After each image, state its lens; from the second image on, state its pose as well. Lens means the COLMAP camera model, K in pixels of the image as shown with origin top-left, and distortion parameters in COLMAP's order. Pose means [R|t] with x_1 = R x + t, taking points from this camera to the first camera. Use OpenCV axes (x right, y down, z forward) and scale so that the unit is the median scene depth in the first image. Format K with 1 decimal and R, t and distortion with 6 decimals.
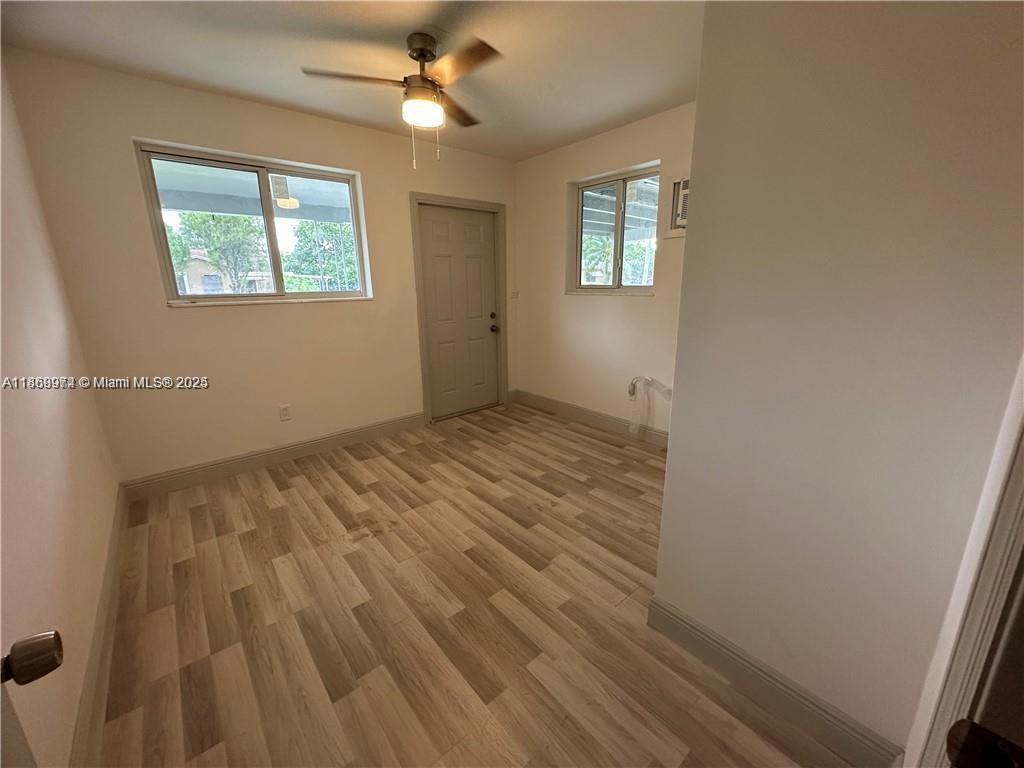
lens RADIAL K [[408.9, 0, 514.8], [0, 408.9, 382.6], [0, 0, 1]] dist [-0.000565, 0.000348]
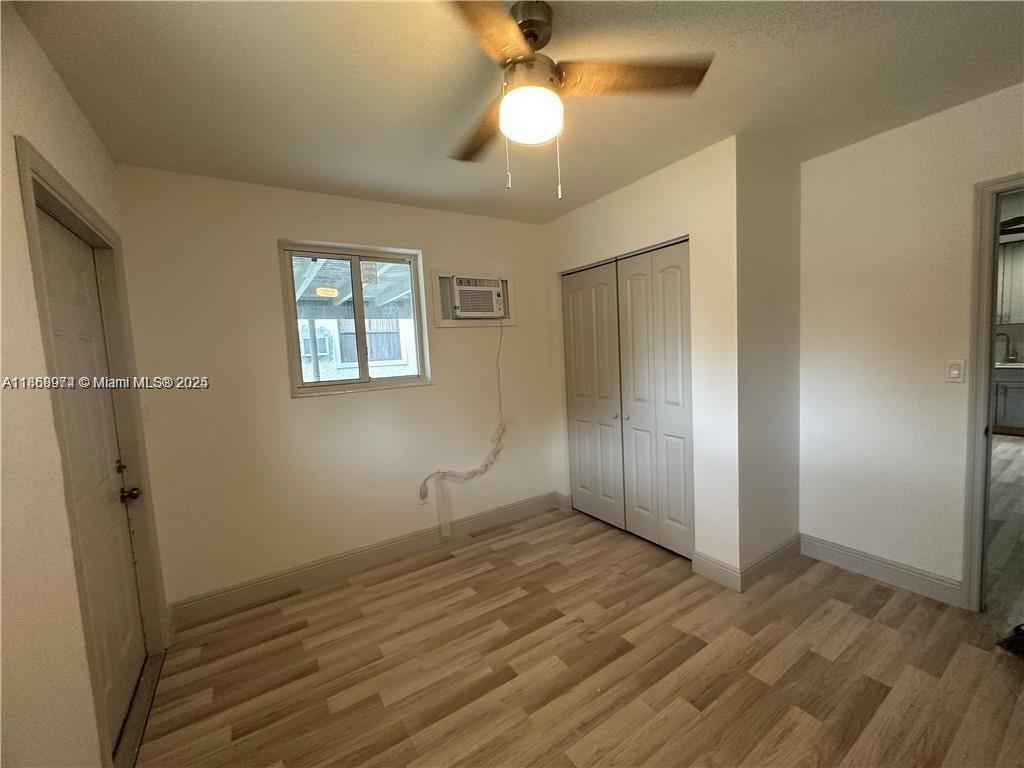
lens RADIAL K [[408.9, 0, 508.6], [0, 408.9, 383.7], [0, 0, 1]] dist [-0.000565, 0.000348]
pose [[0.139387, -0.075034, 0.987391, -0.604824], [0.288982, 0.956803, 0.031914, -0.203516], [-0.947133, 0.280889, 0.155049, 0.720579]]
